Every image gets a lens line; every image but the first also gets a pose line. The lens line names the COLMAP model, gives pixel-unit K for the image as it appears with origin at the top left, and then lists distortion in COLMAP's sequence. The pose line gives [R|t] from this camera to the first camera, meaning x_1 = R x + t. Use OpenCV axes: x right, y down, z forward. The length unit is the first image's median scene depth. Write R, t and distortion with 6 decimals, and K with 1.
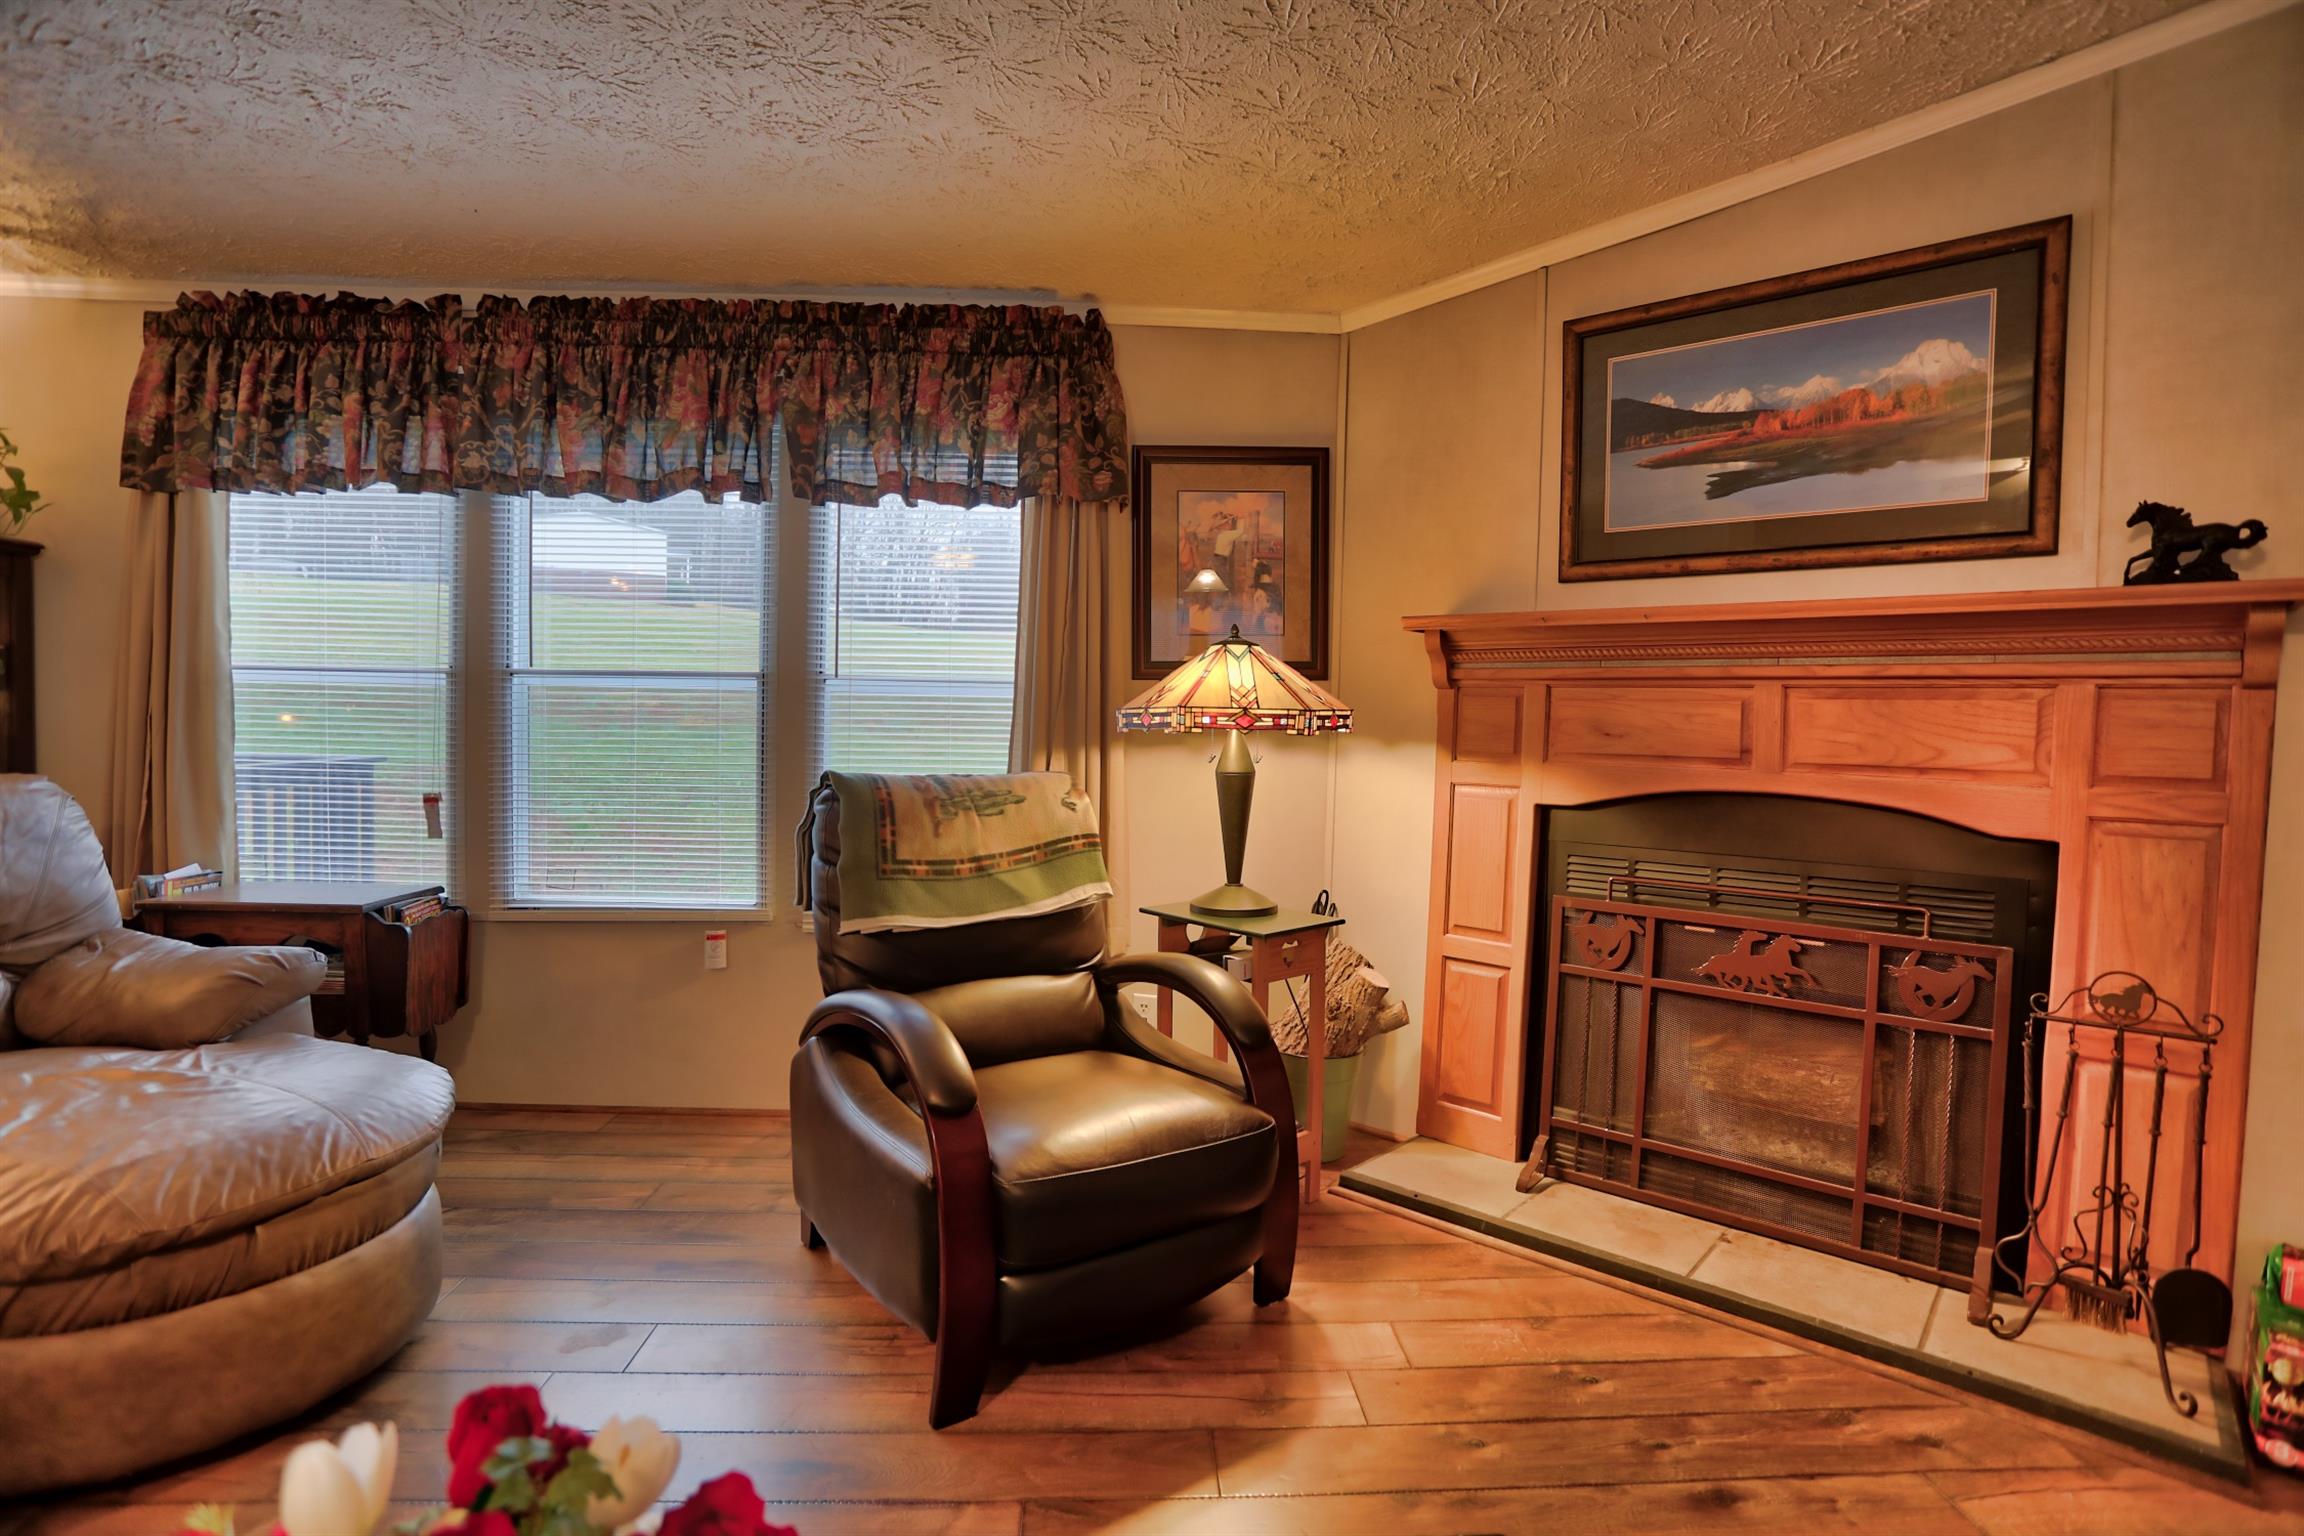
lens RADIAL K [[1125.0, 0, 1146.1], [0, 1125.0, 759.6], [0, 0, 1]] dist [-0.062526, 0.027340]
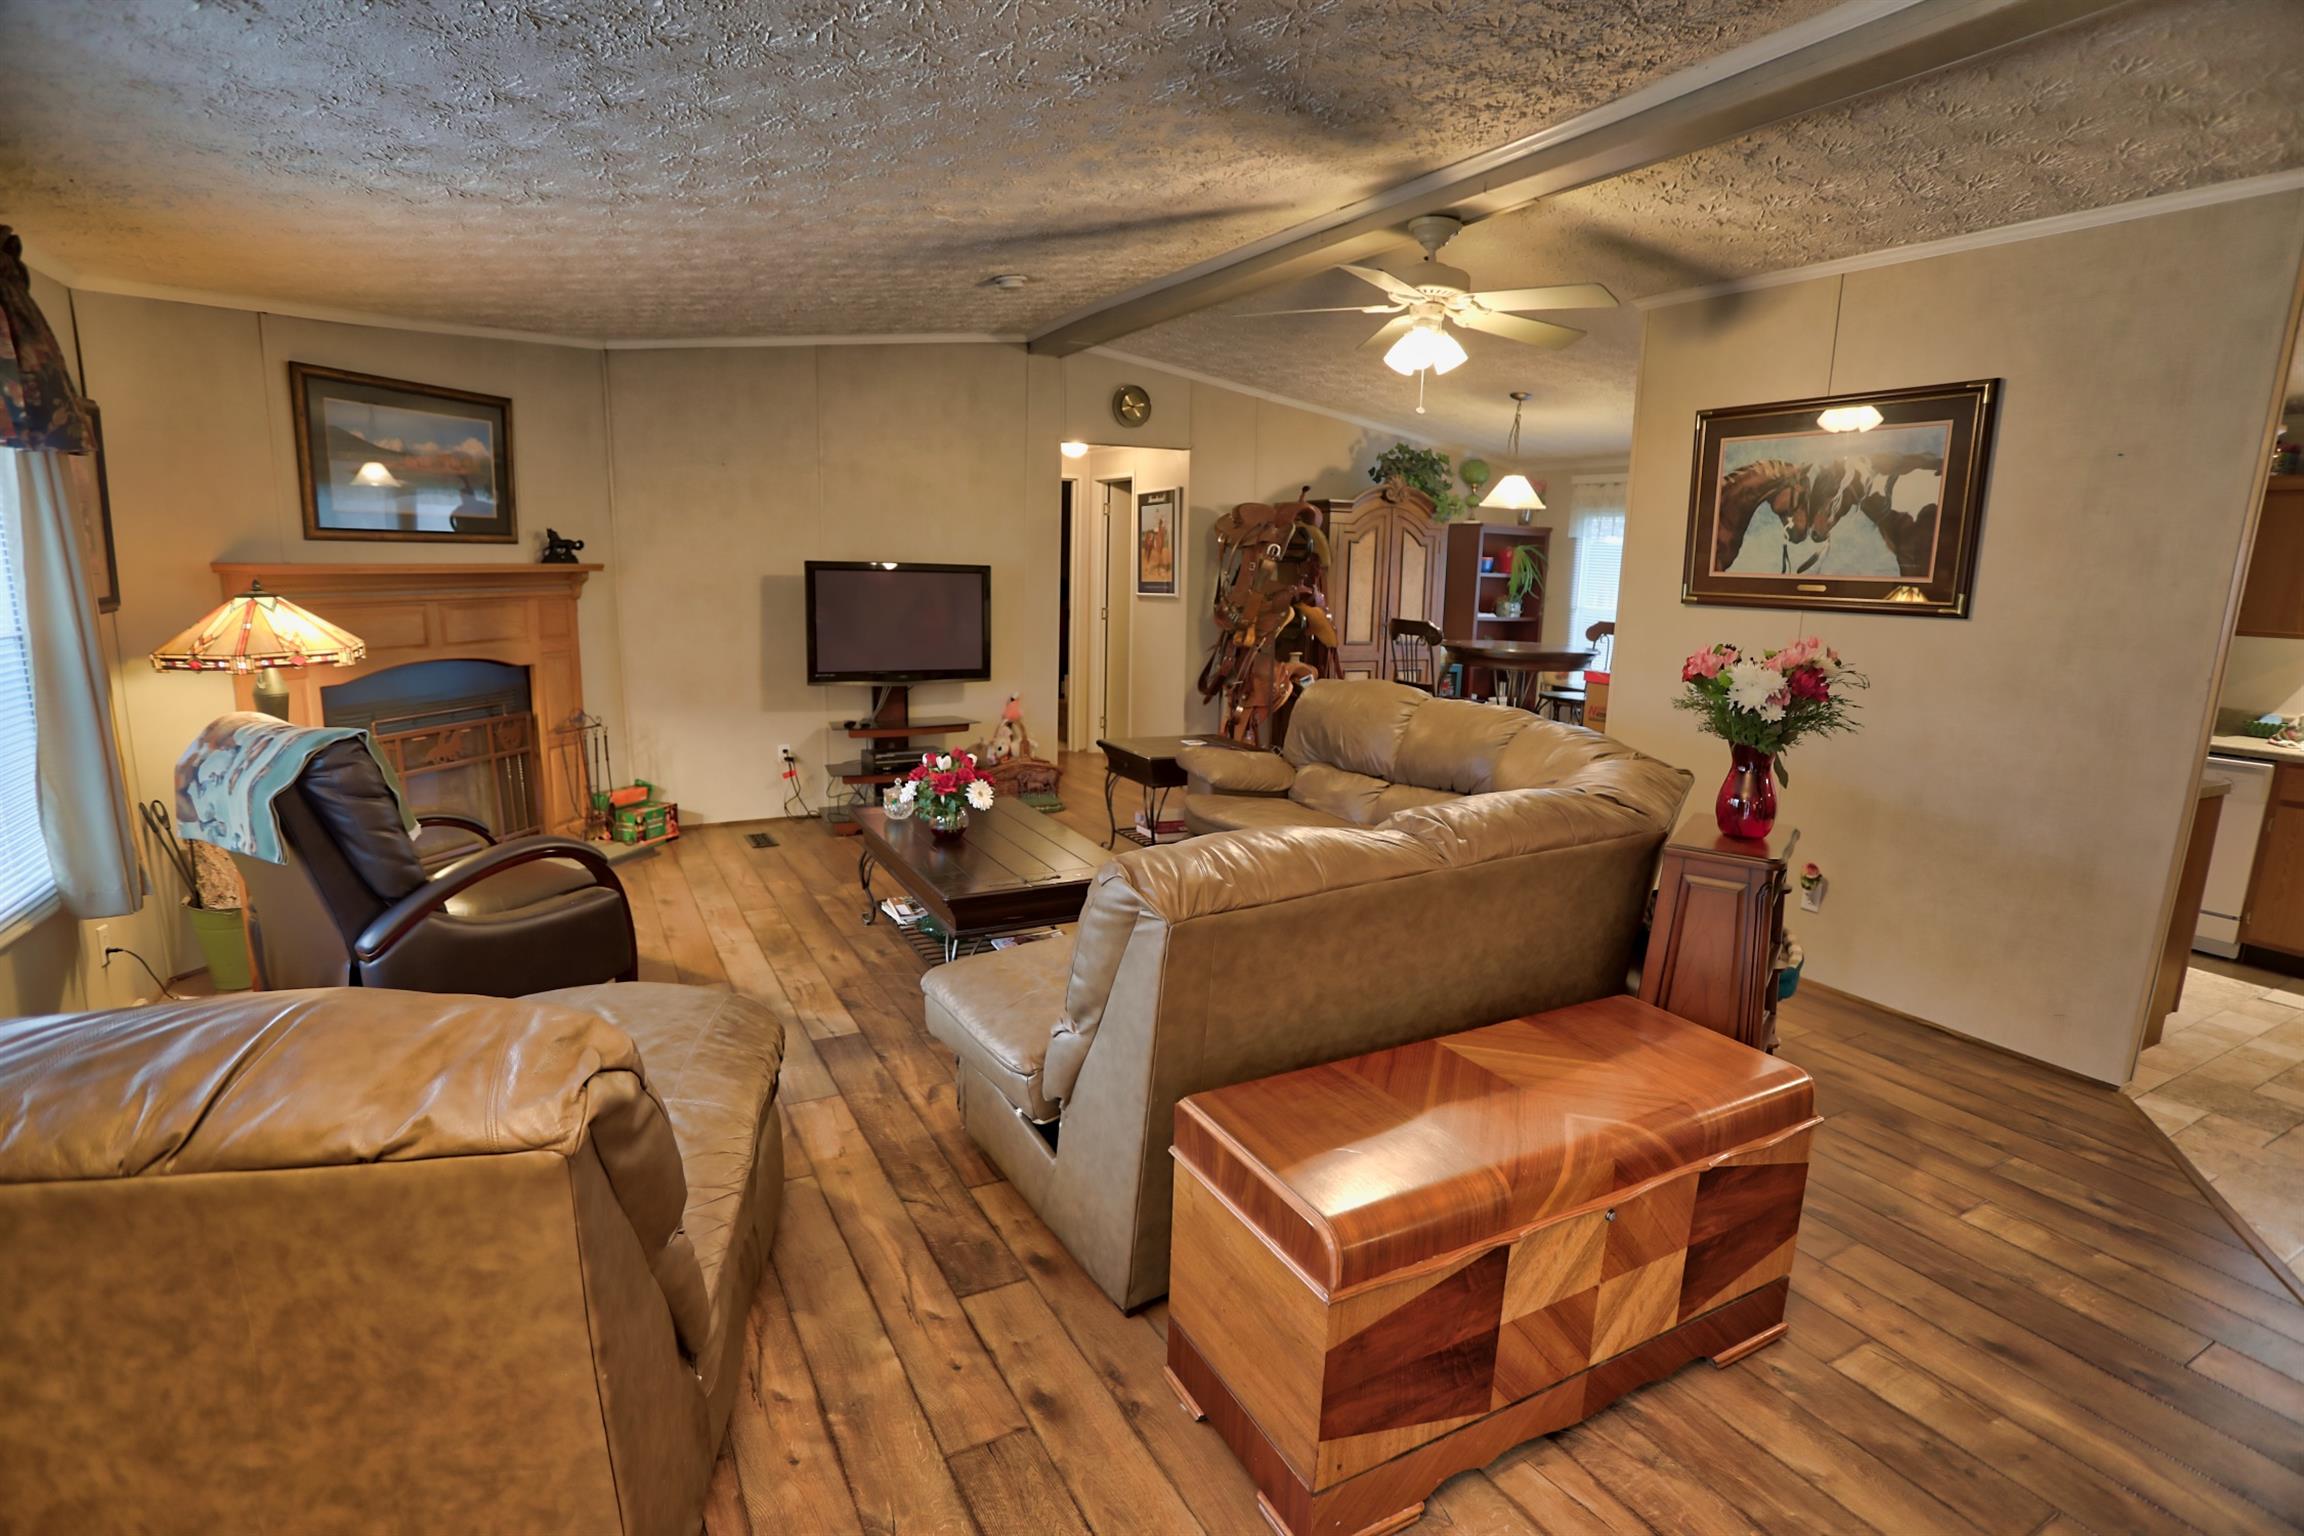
lens RADIAL K [[1125.0, 0, 1154.1], [0, 1125.0, 763.4], [0, 0, 1]] dist [-0.062526, 0.027340]
pose [[-0.435233, -0.195323, 0.878875, -1.413414], [-0.002495, 0.976441, 0.215771, -0.175406], [-0.900314, 0.091718, -0.425467, 0.586325]]
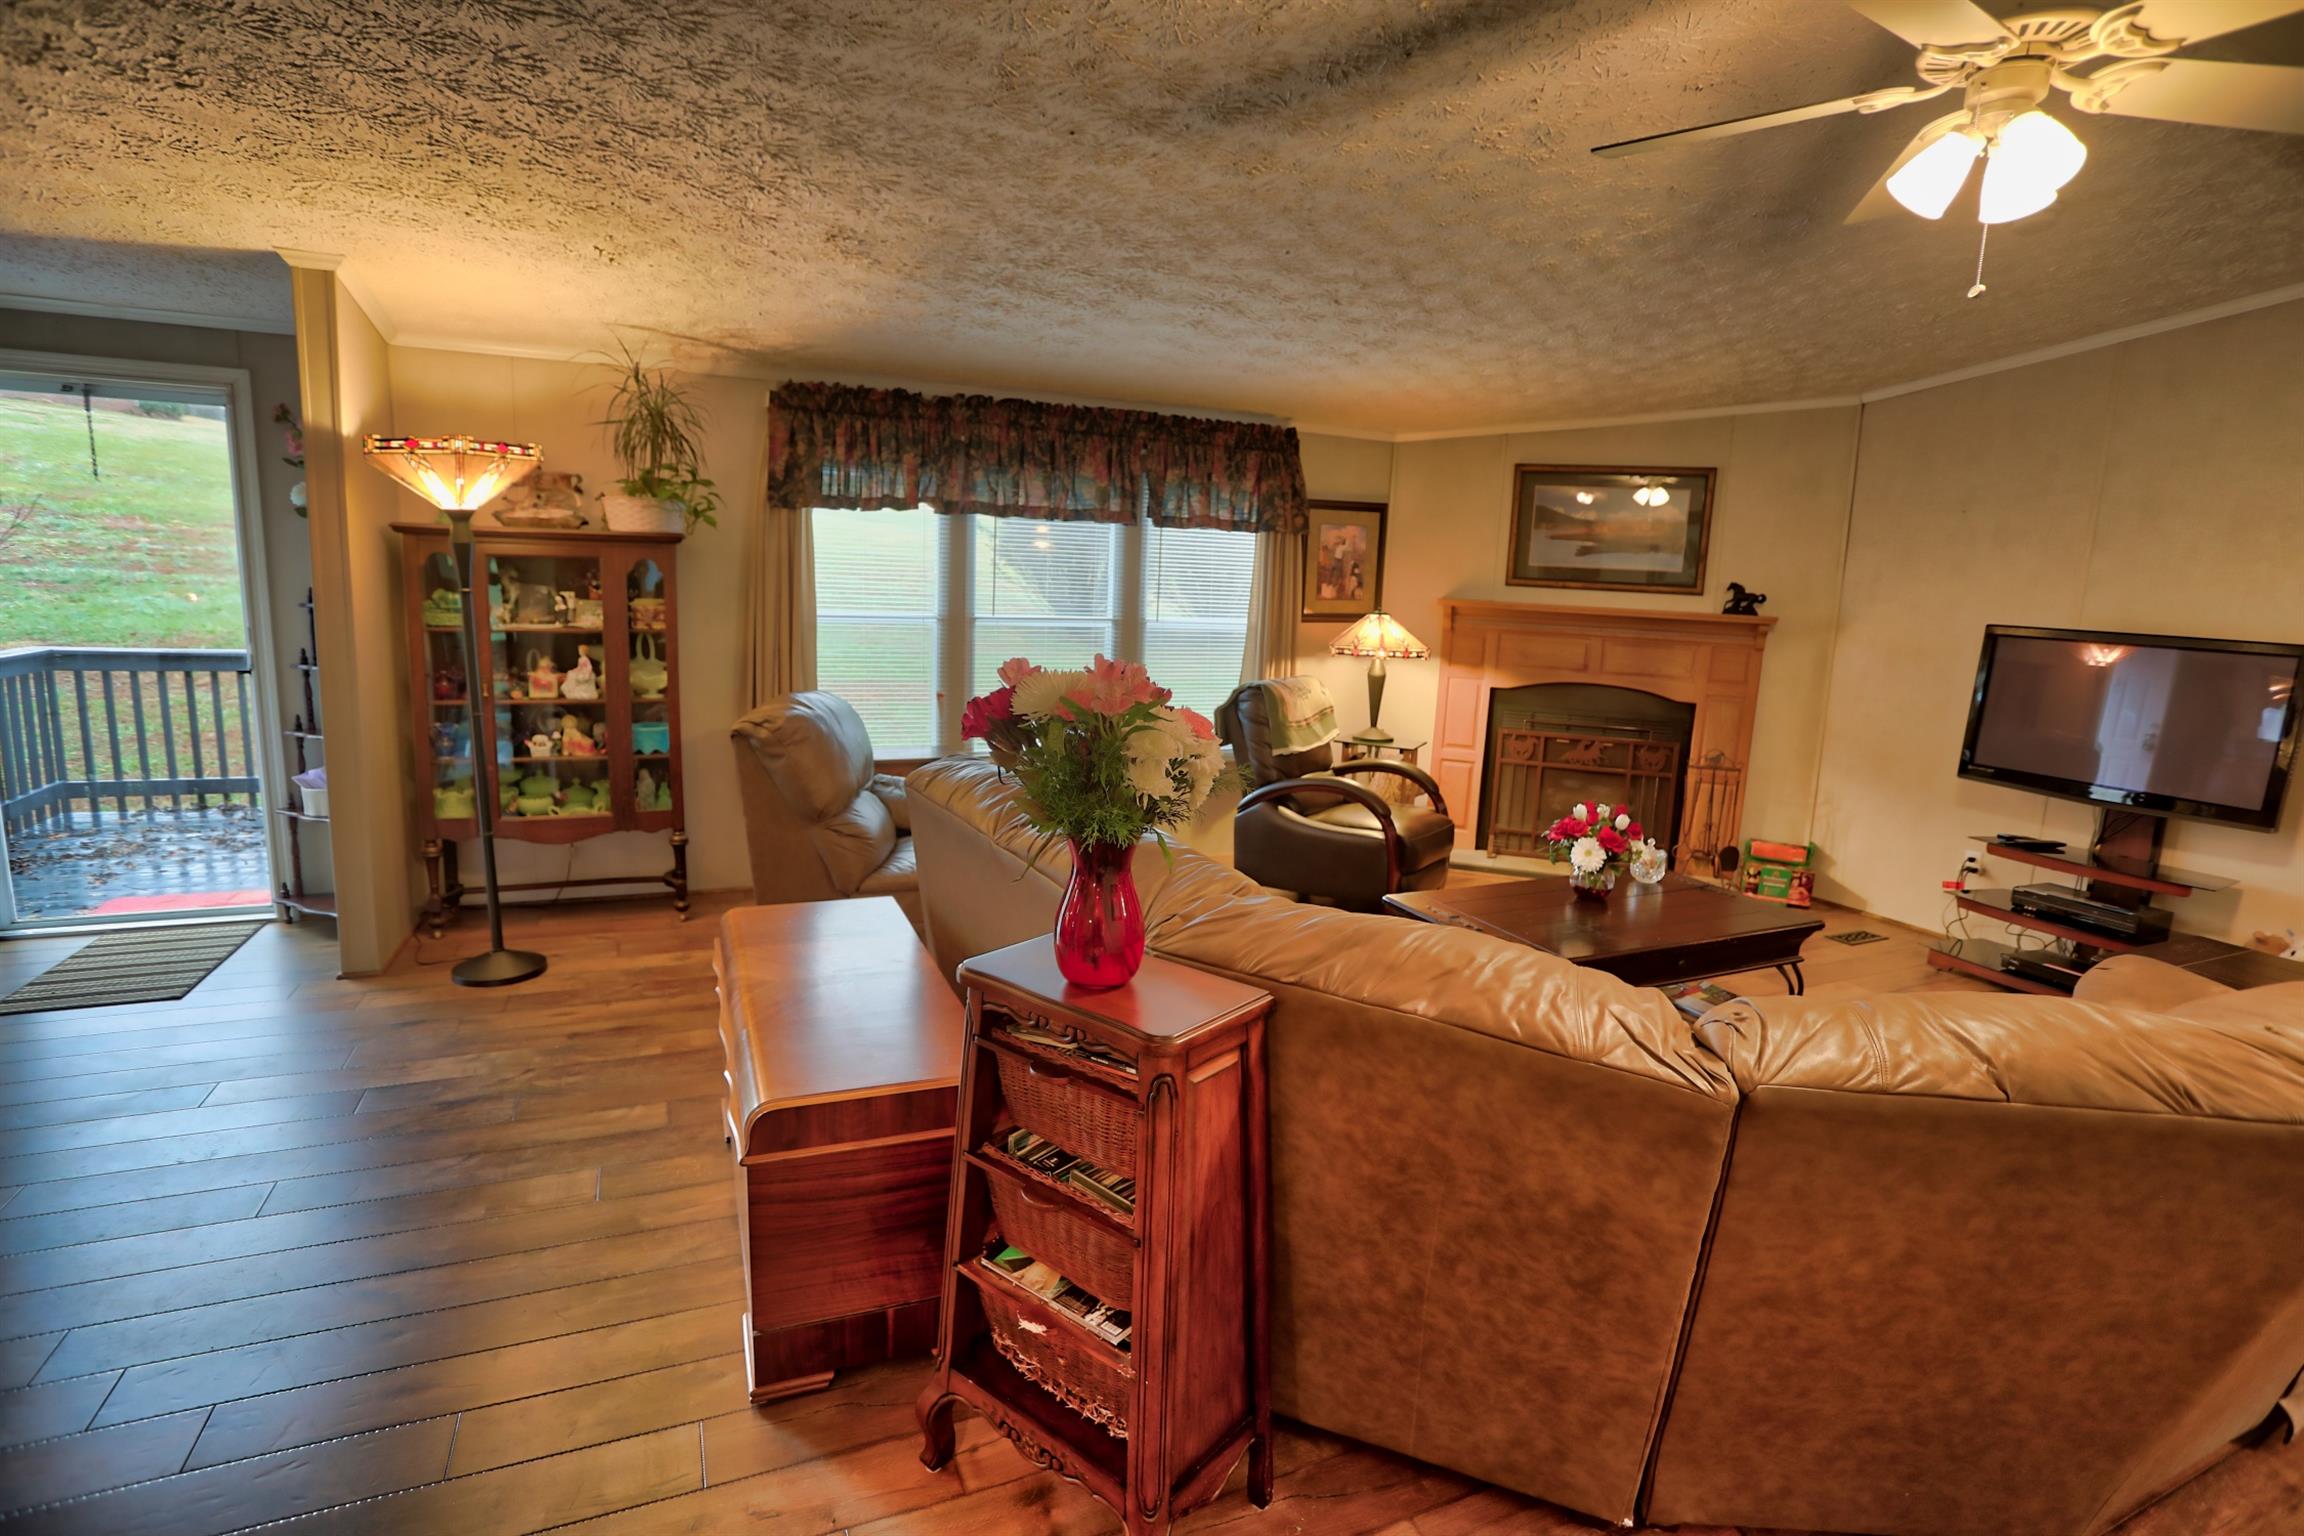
lens RADIAL K [[1125.0, 0, 1163.5], [0, 1125.0, 761.8], [0, 0, 1]] dist [-0.062526, 0.027340]
pose [[0.927948, -0.044254, 0.370072, -1.012072], [-0.008687, 0.990088, 0.140179, -0.111814], [-0.372608, -0.133294, 0.918366, -0.755406]]
